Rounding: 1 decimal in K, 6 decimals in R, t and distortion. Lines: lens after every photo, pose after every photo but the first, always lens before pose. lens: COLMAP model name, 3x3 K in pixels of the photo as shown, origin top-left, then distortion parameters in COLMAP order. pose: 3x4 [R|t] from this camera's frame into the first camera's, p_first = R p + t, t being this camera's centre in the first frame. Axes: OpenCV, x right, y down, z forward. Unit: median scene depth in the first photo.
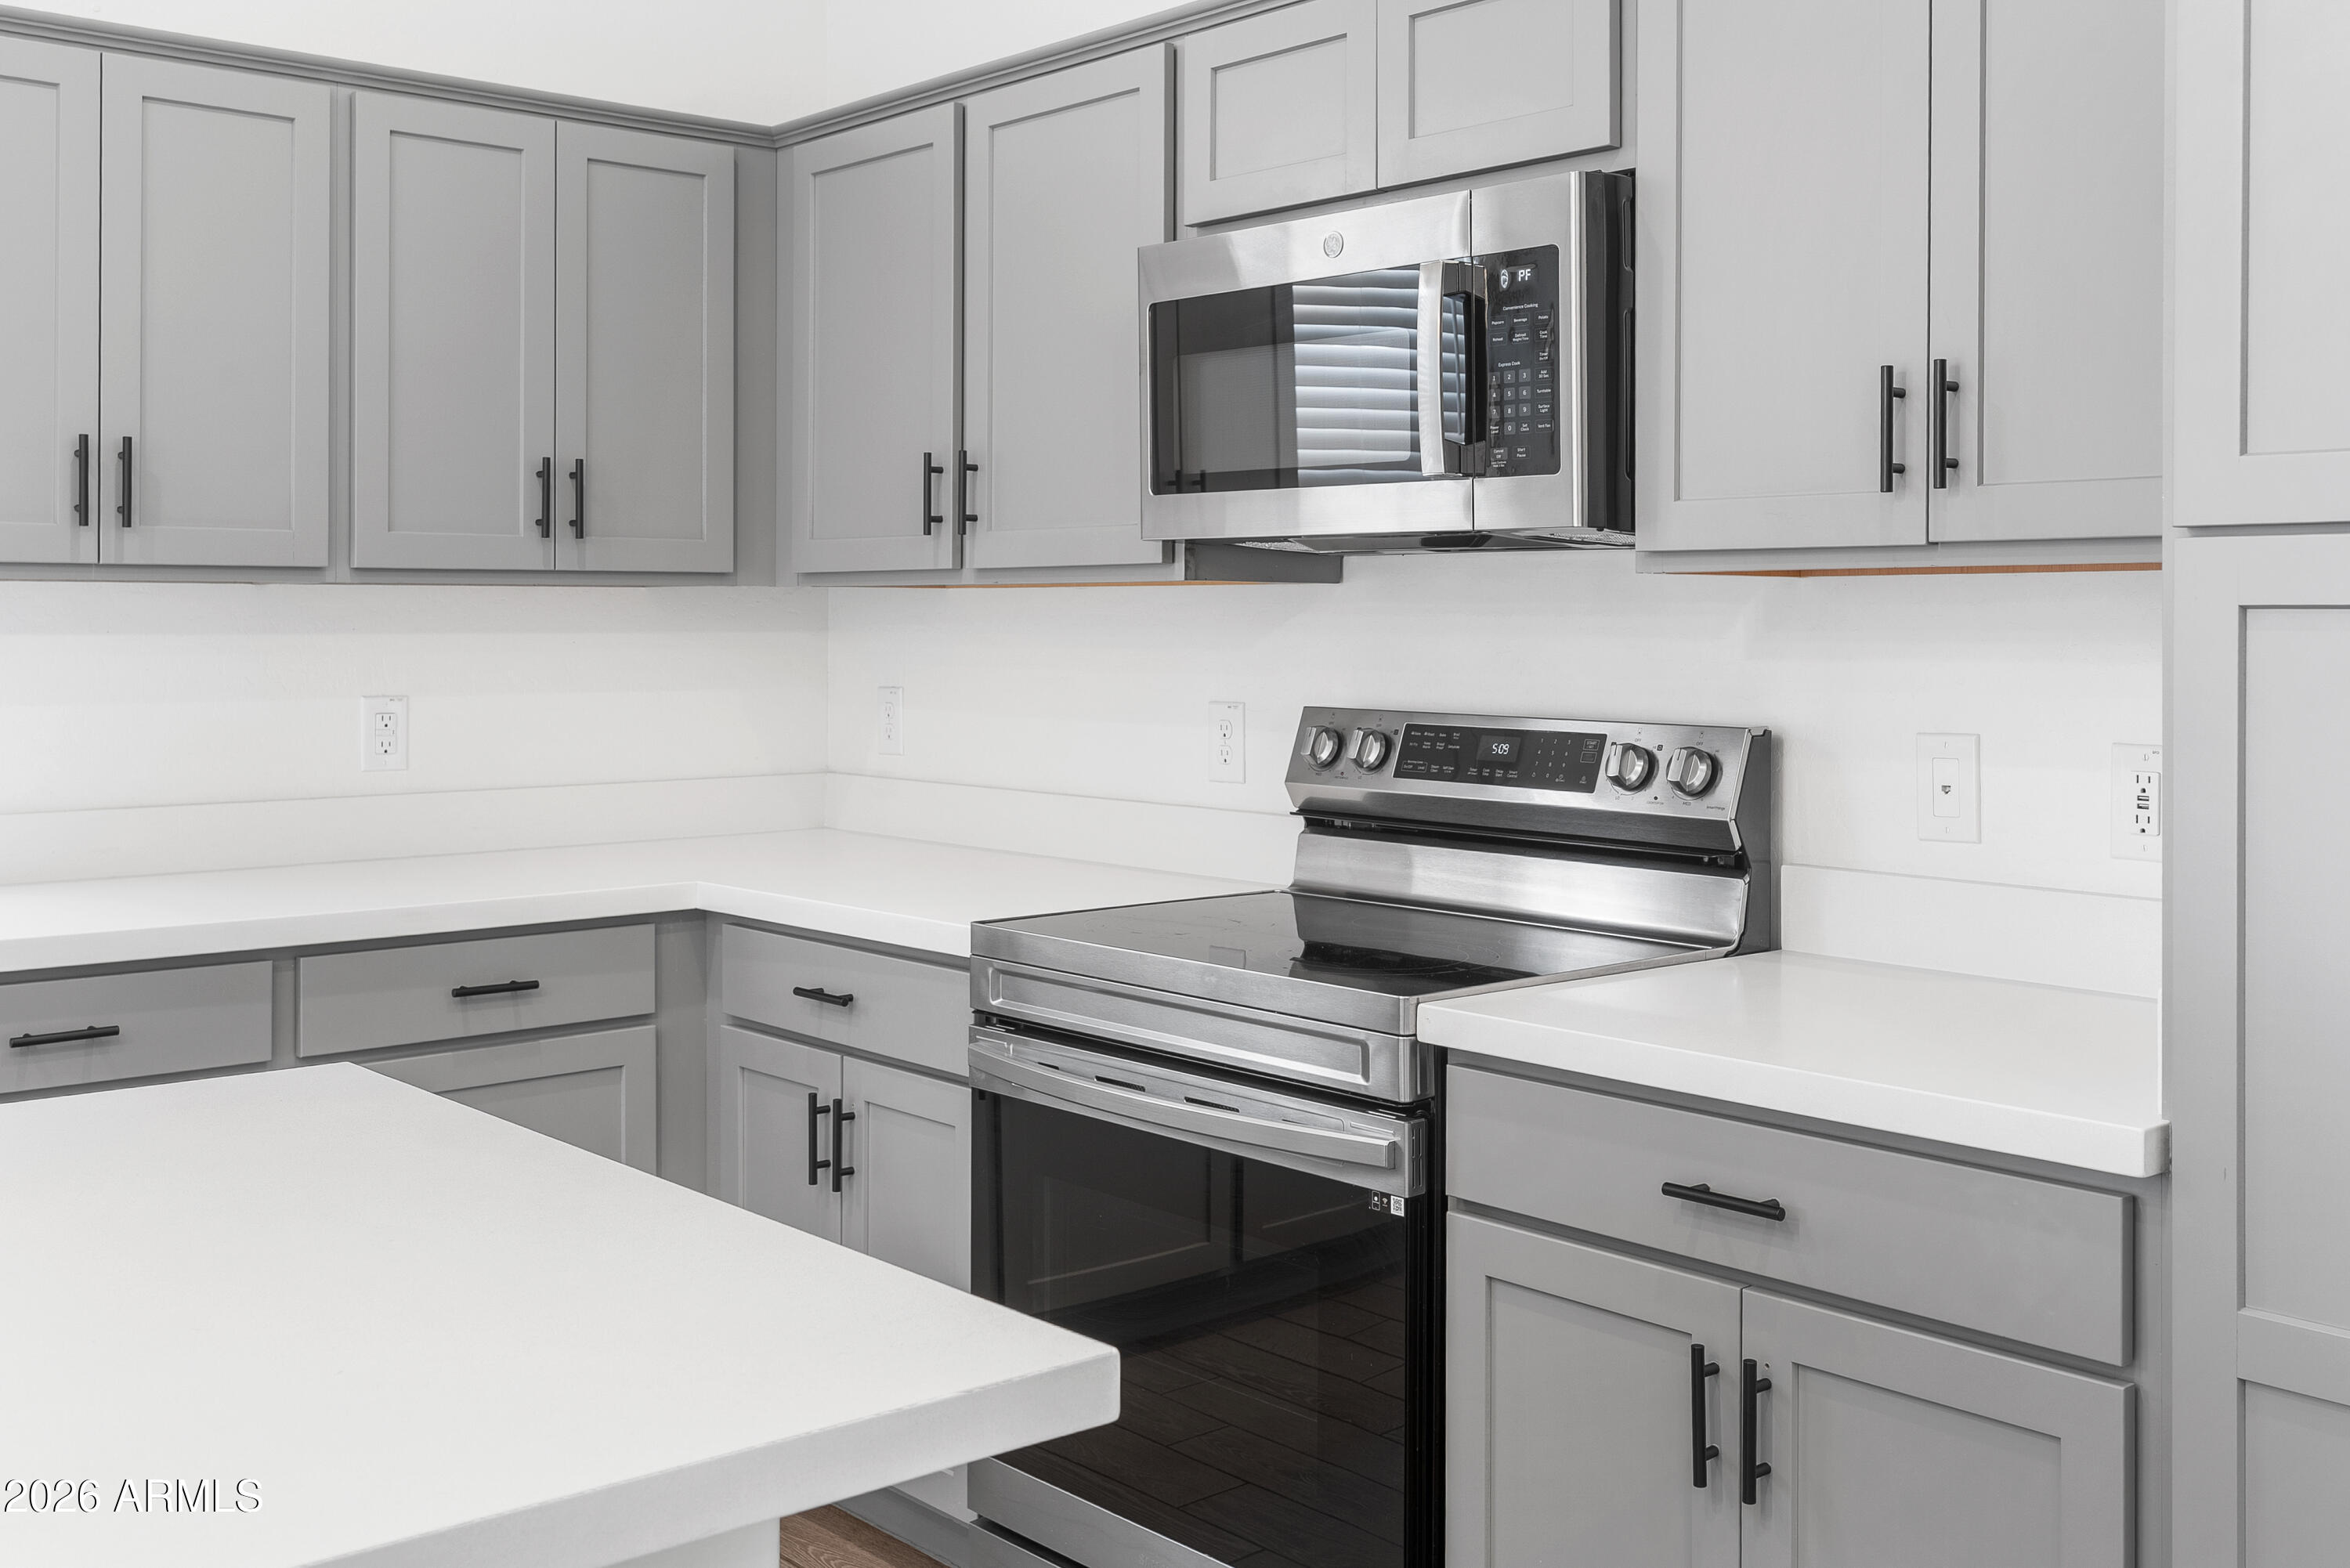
lens RADIAL K [[2354.0, 0, 1171.4], [0, 2354.0, 616.8], [0, 0, 1]] dist [0.002256, 0.005058]
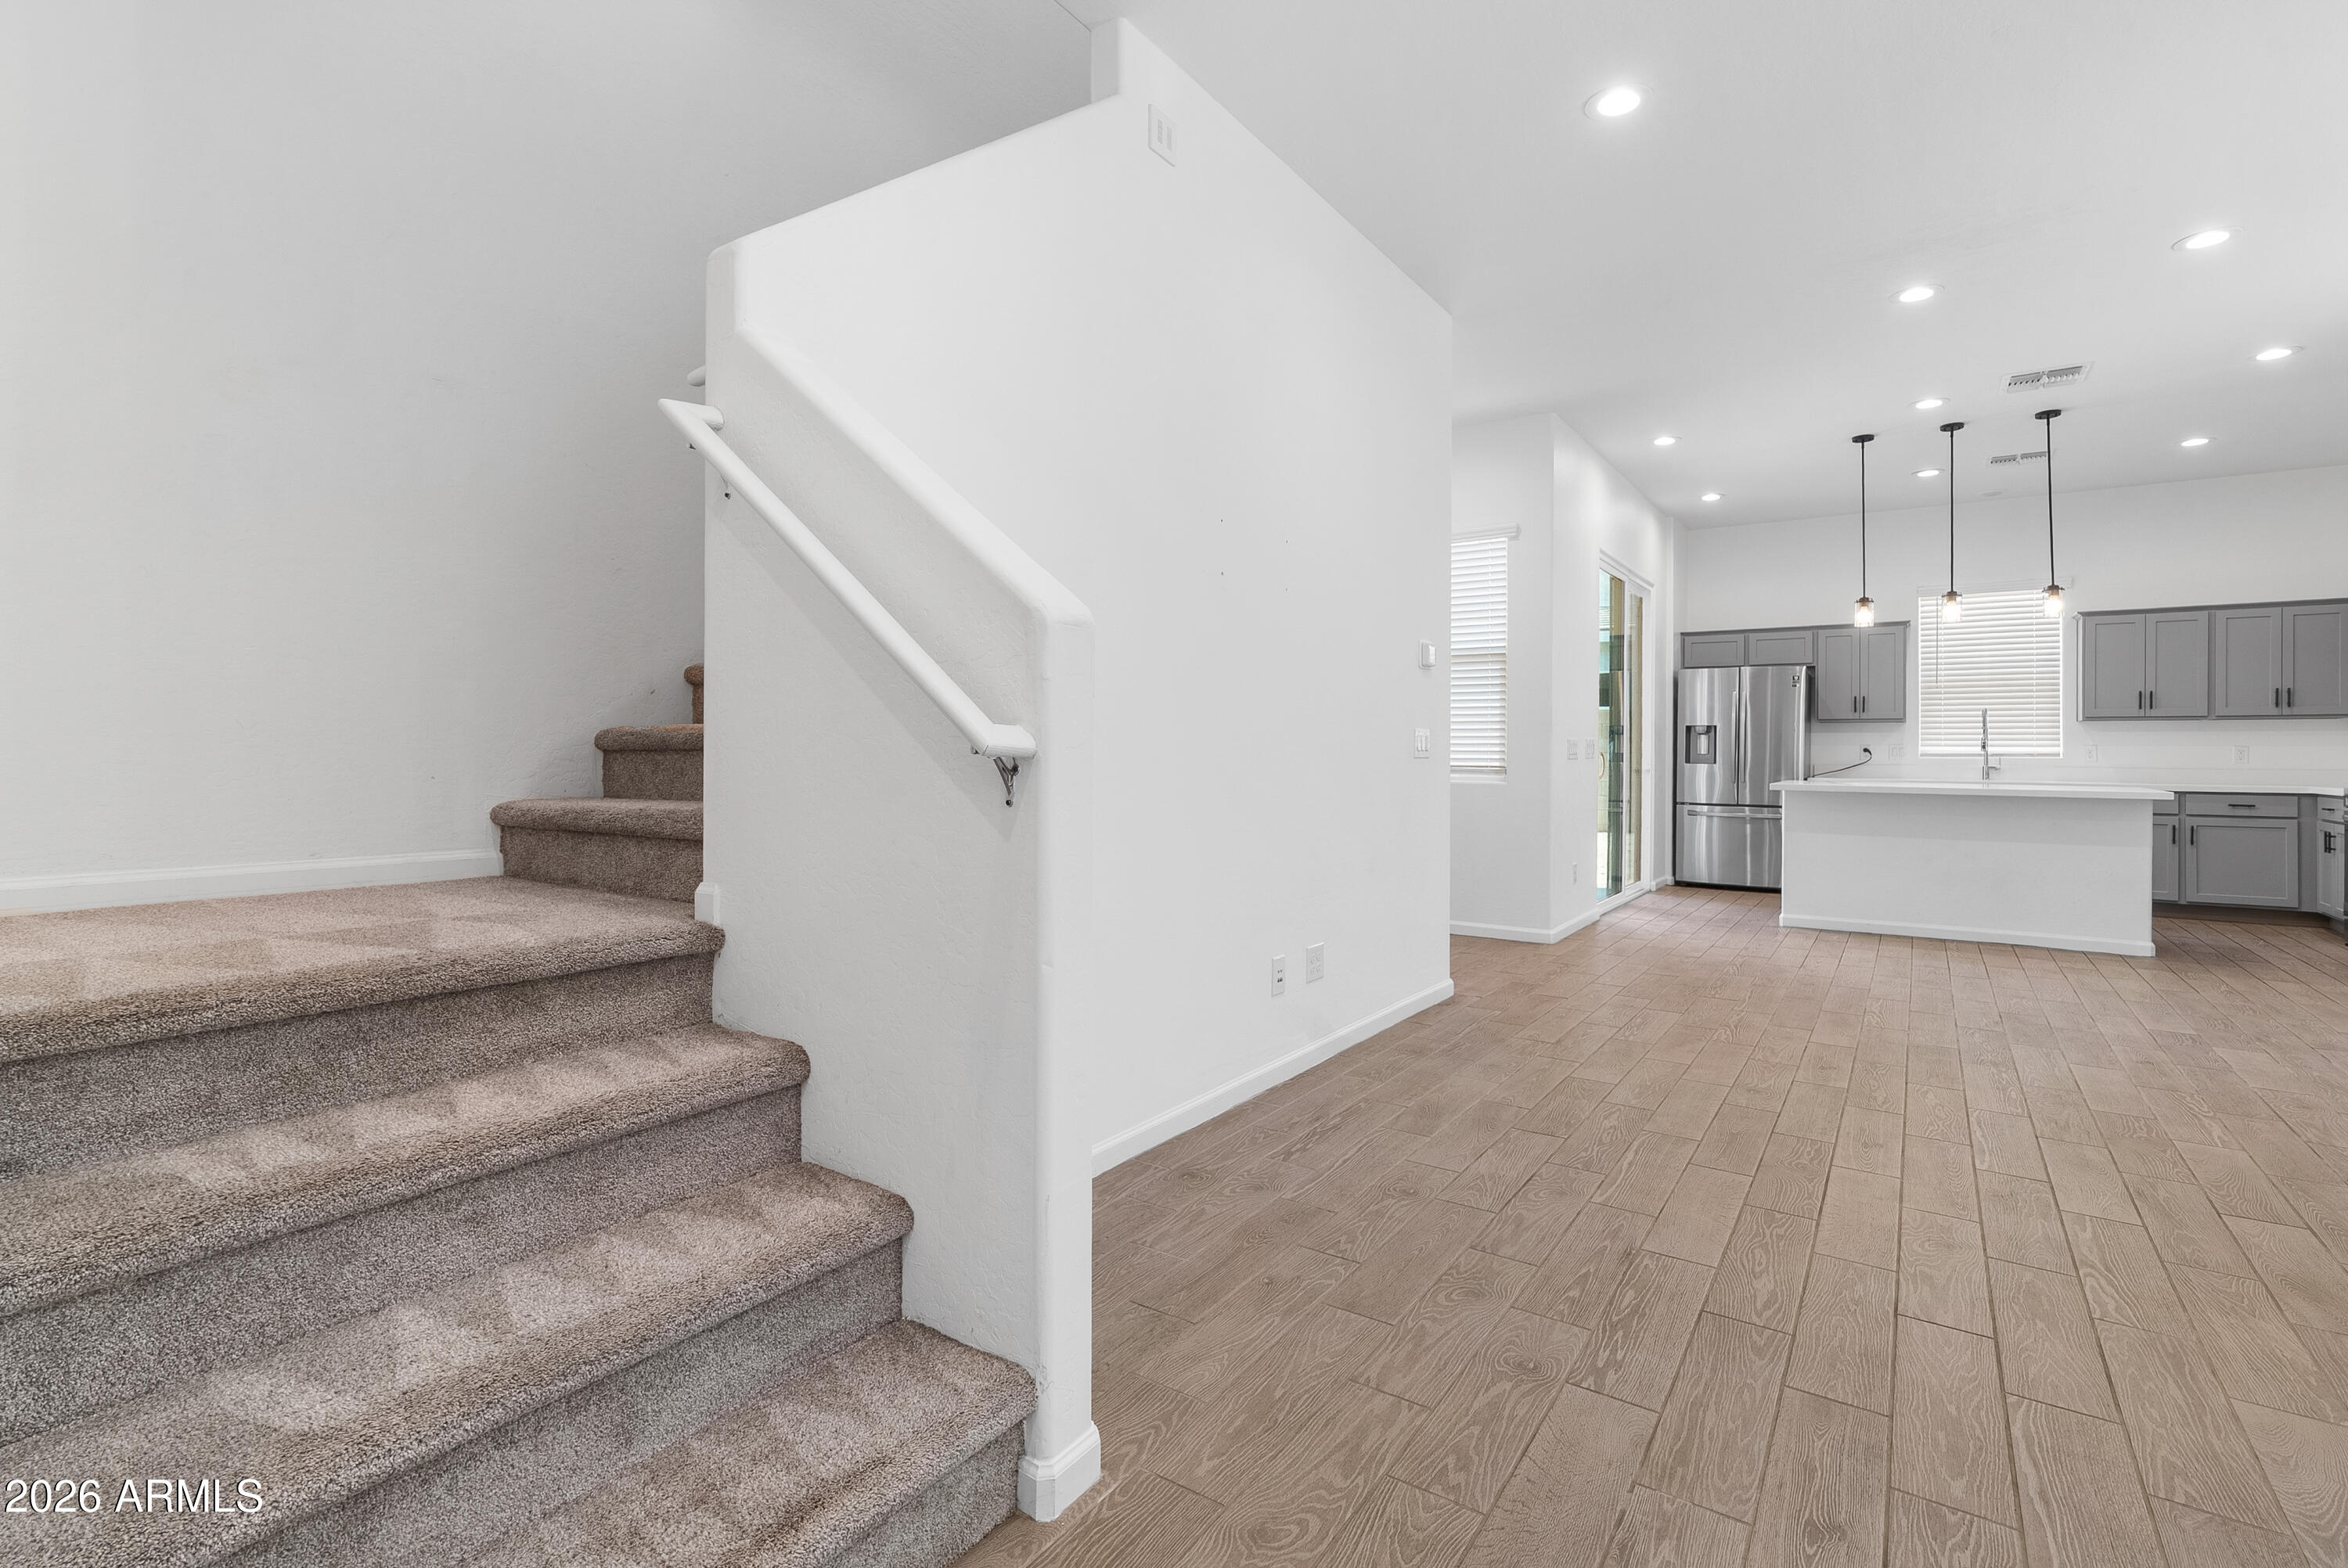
lens RADIAL K [[1102.3, 0, 1178.0], [0, 1102.3, 743.3], [0, 0, 1]] dist [0.000391, 0.000436]
pose [[0.260452, -0.008827, -0.965446, 1.400679], [-0.006993, 0.999915, -0.011029, 0.082700], [0.965461, 0.009624, 0.260368, -1.755322]]
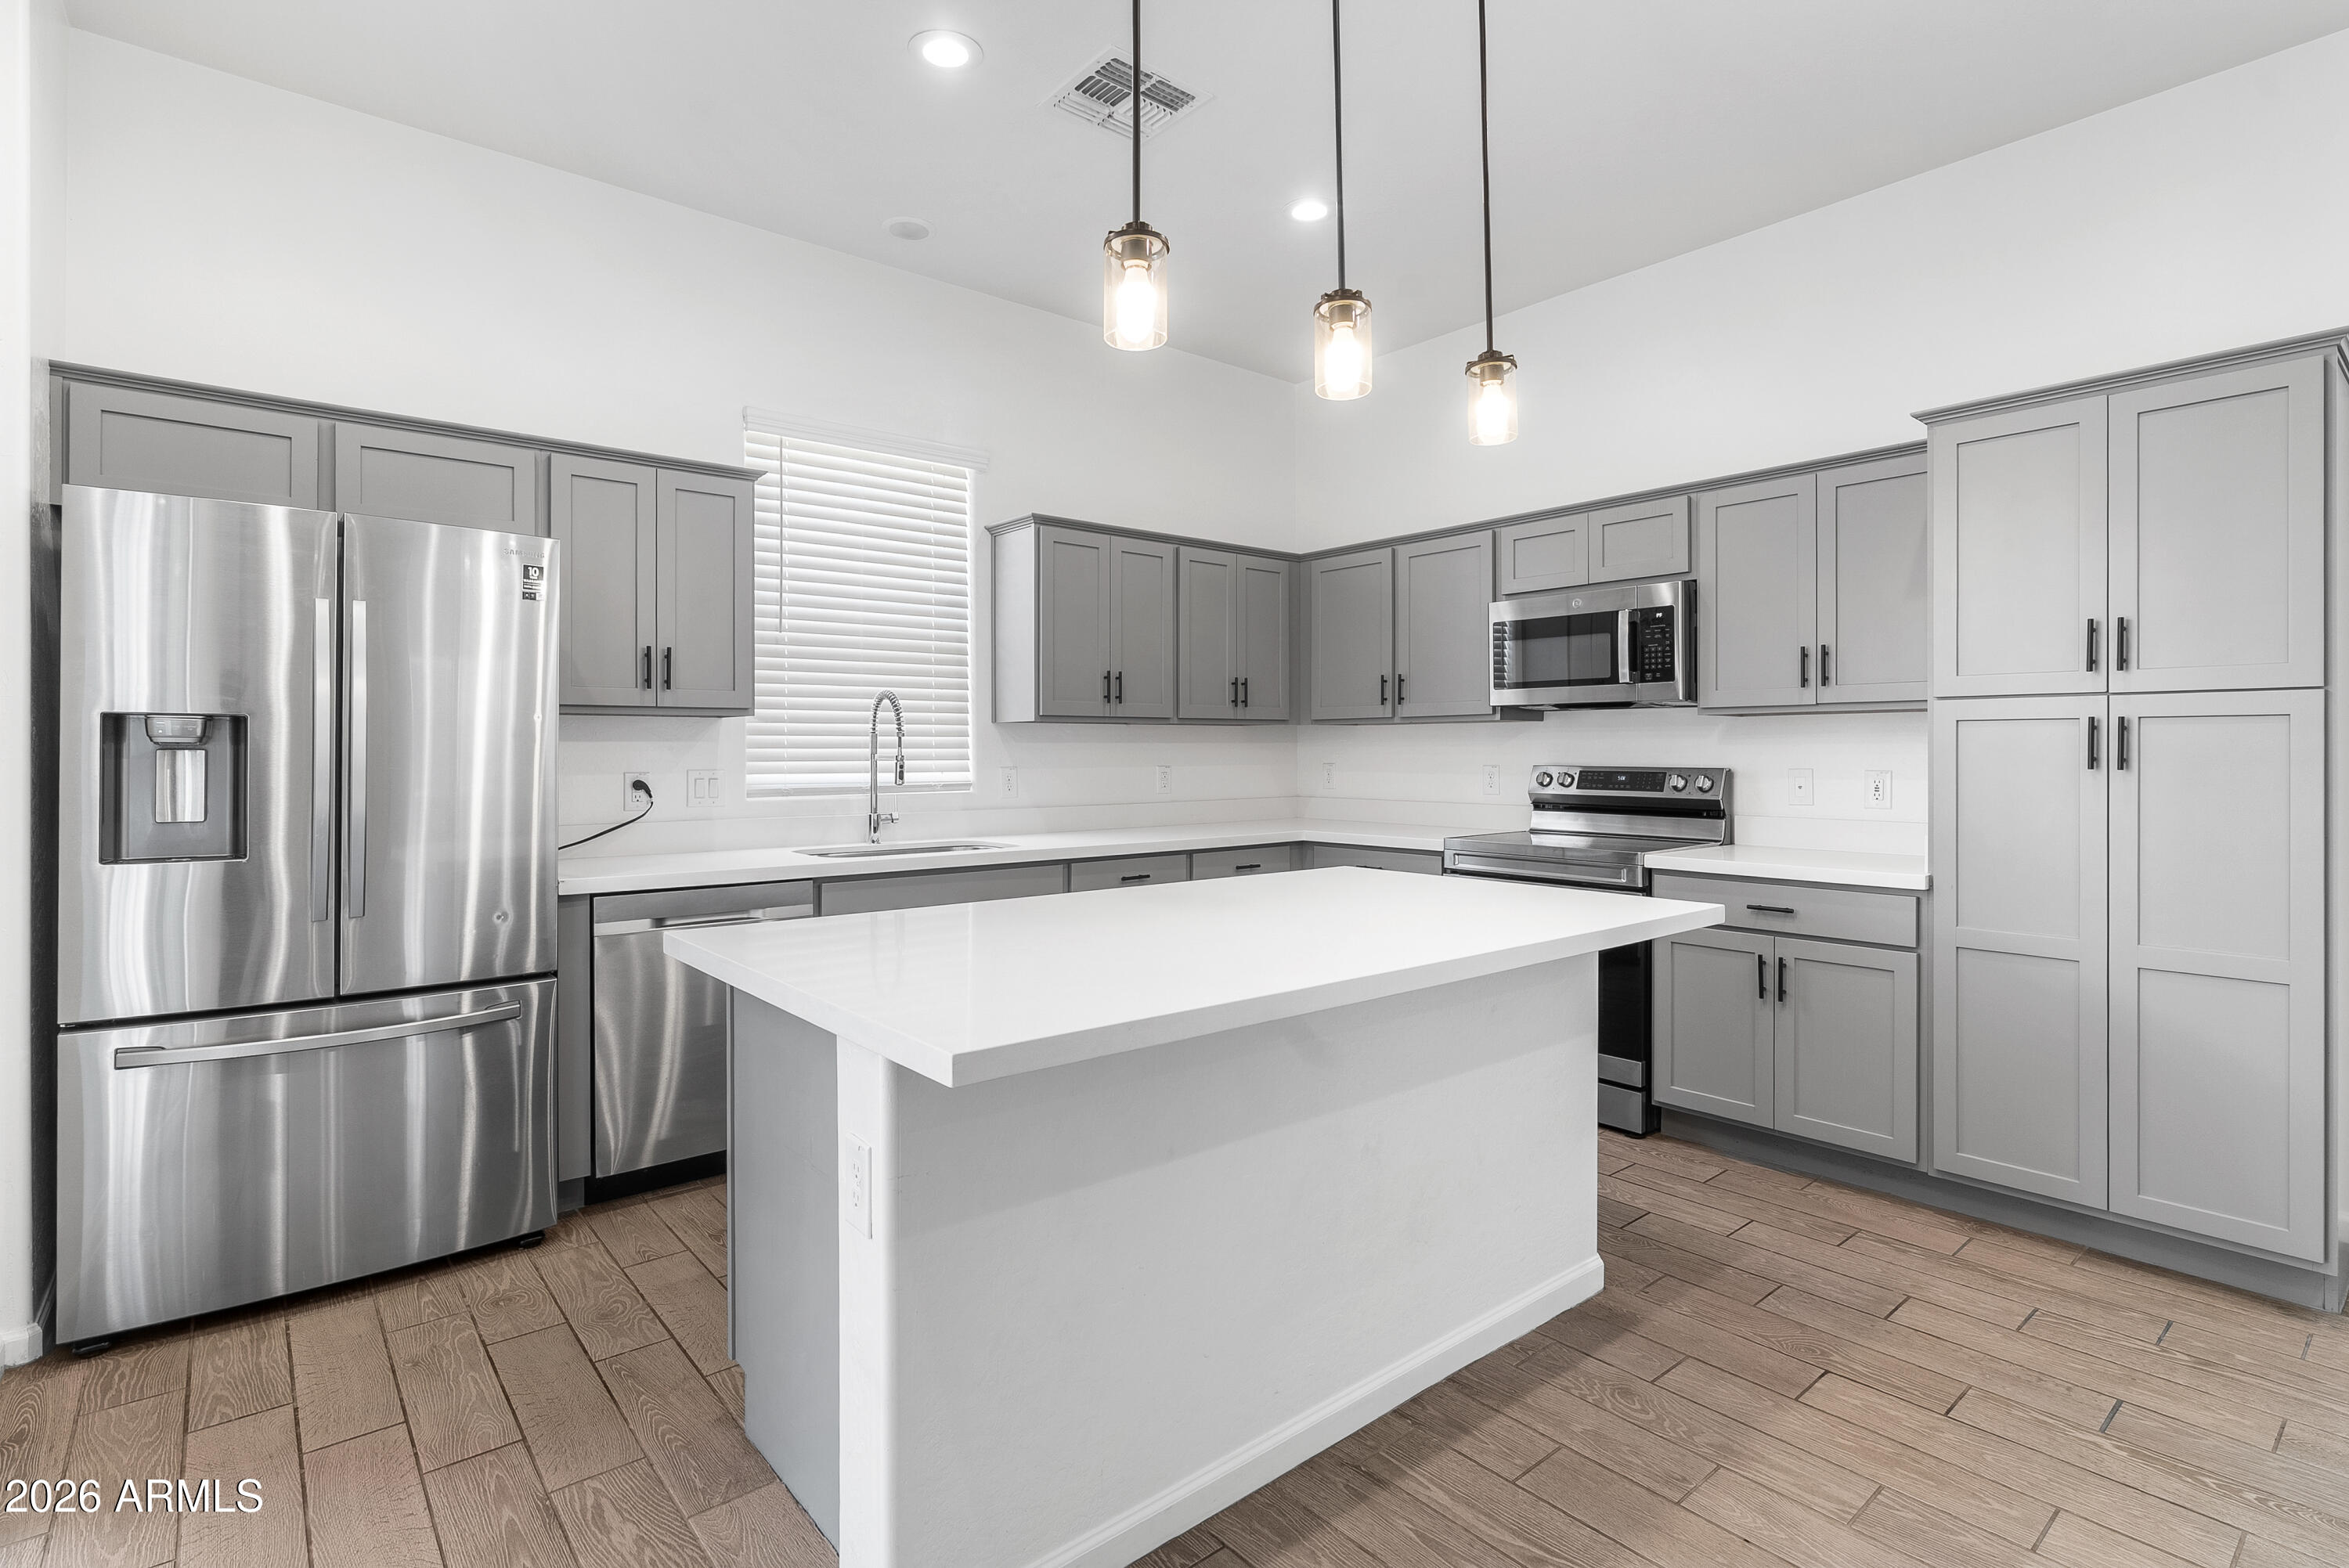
lens RADIAL K [[1133.2, 0, 1172.0], [0, 1133.2, 747.7], [0, 0, 1]] dist [-0.004026, 0.000366]
pose [[0.999849, -0.004610, -0.016730, -0.395062], [0.004578, 0.999988, -0.001988, 0.020131], [0.016739, 0.001911, 0.999858, -0.395946]]
